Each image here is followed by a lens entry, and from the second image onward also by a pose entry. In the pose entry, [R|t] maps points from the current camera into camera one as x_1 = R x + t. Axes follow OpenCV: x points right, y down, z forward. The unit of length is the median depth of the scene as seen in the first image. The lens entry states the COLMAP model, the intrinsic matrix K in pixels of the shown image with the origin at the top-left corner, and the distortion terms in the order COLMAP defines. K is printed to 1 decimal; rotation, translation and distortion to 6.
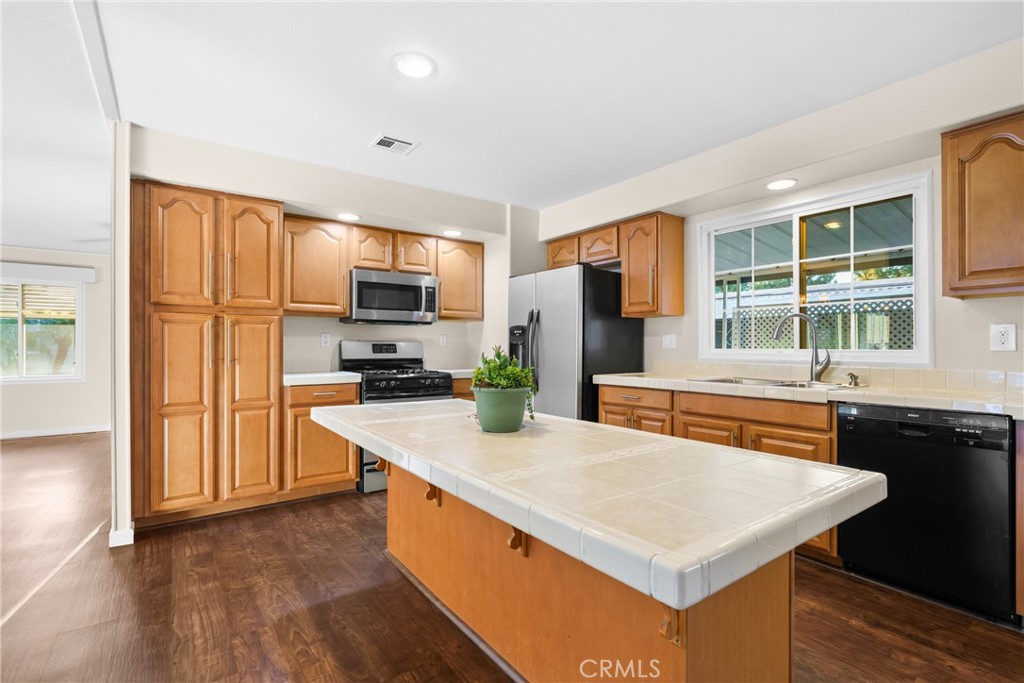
lens RADIAL K [[476.2, 0, 509.8], [0, 476.2, 346.0], [0, 0, 1]] dist [-0.002158, 0.000296]
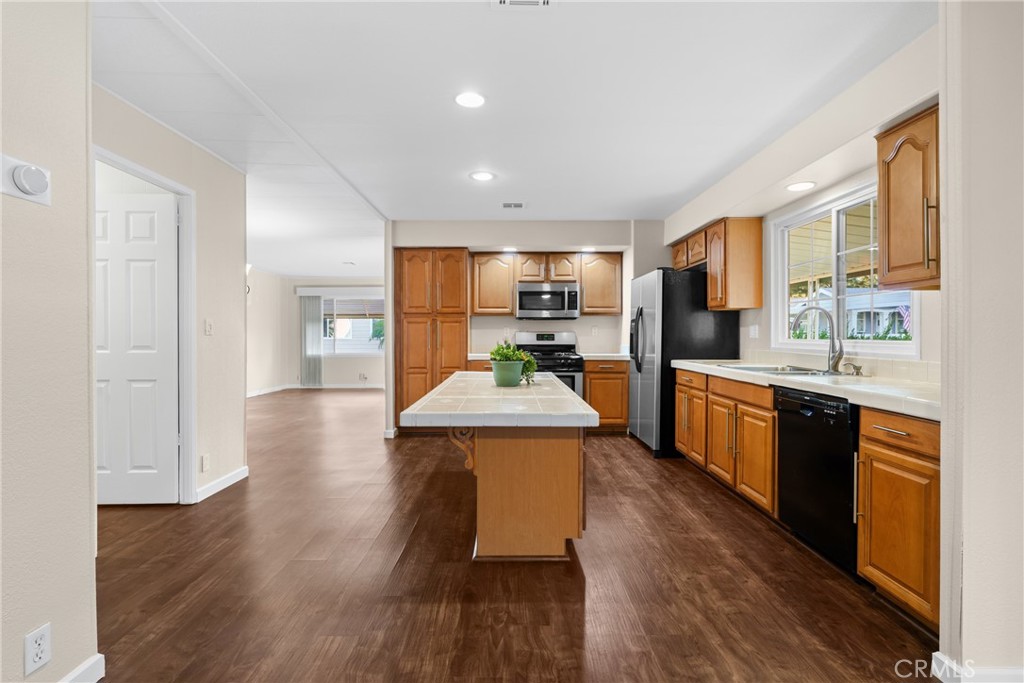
lens RADIAL K [[470.0, 0, 512.0], [0, 470.0, 341.5], [0, 0, 1]] dist [-0.001392, 0.000375]
pose [[0.810145, 0.008230, -0.586172, 0.525098], [0.002501, 0.999844, 0.017495, -0.007339], [0.586225, -0.015640, 0.809998, -0.194229]]
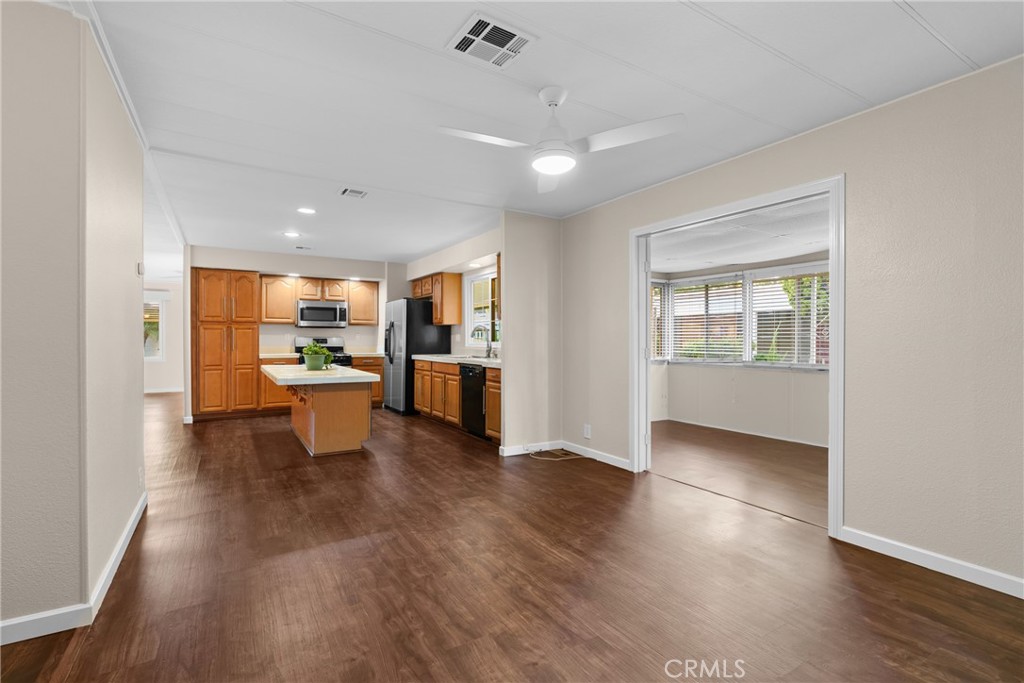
lens RADIAL K [[484.7, 0, 512.0], [0, 484.7, 341.5], [0, 0, 1]] dist [0.000441, 0.000182]
pose [[0.995729, 0.002452, -0.092288, 0.740592], [-0.002071, 0.999989, 0.004225, -0.003353], [0.092298, -0.004016, 0.995723, -0.915239]]
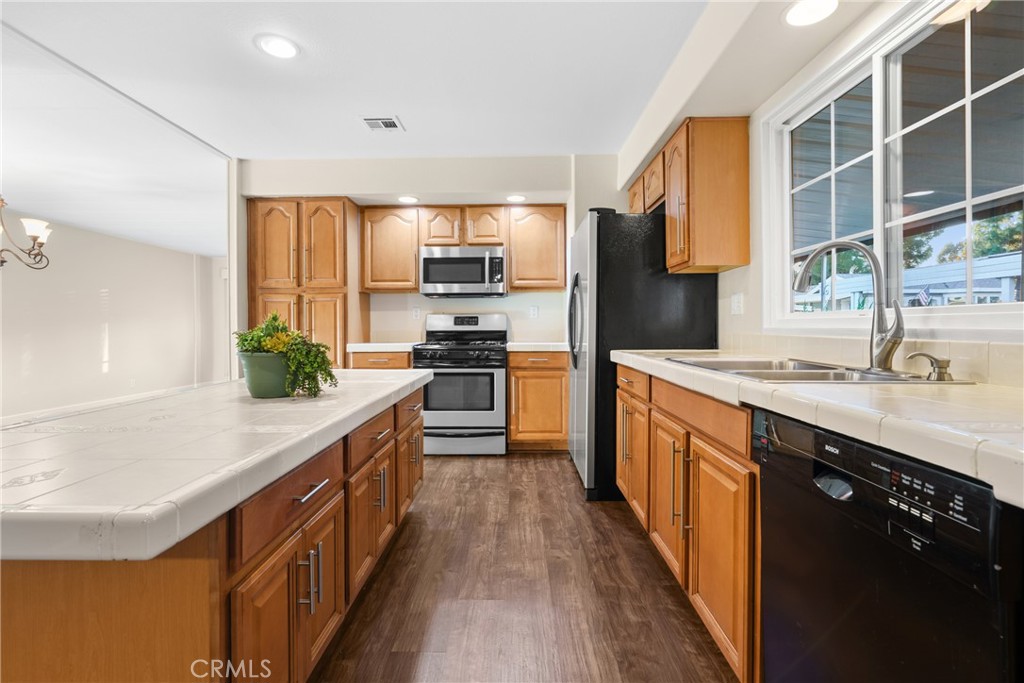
lens RADIAL K [[465.5, 0, 513.0], [0, 465.5, 334.8], [0, 0, 1]] dist [-0.003360, -0.000332]
pose [[0.797908, 0.005584, -0.602753, 0.488387], [0.006800, 0.999810, 0.018264, 0.019871], [0.602740, -0.018672, 0.797719, 0.282879]]
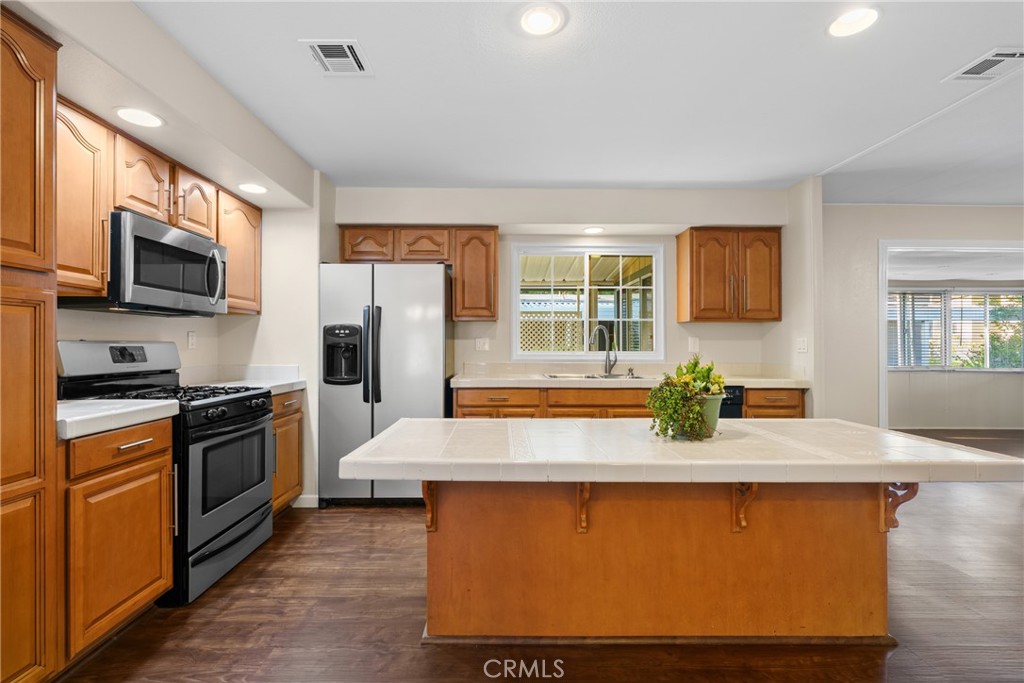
lens RADIAL K [[470.0, 0, 512.0], [0, 470.0, 341.5], [0, 0, 1]] dist [-0.001392, 0.000375]
pose [[0.576217, 0.005956, 0.817275, -0.522888], [-0.006003, 0.999977, -0.003055, -0.013431], [-0.817275, -0.003146, 0.576240, 0.326432]]
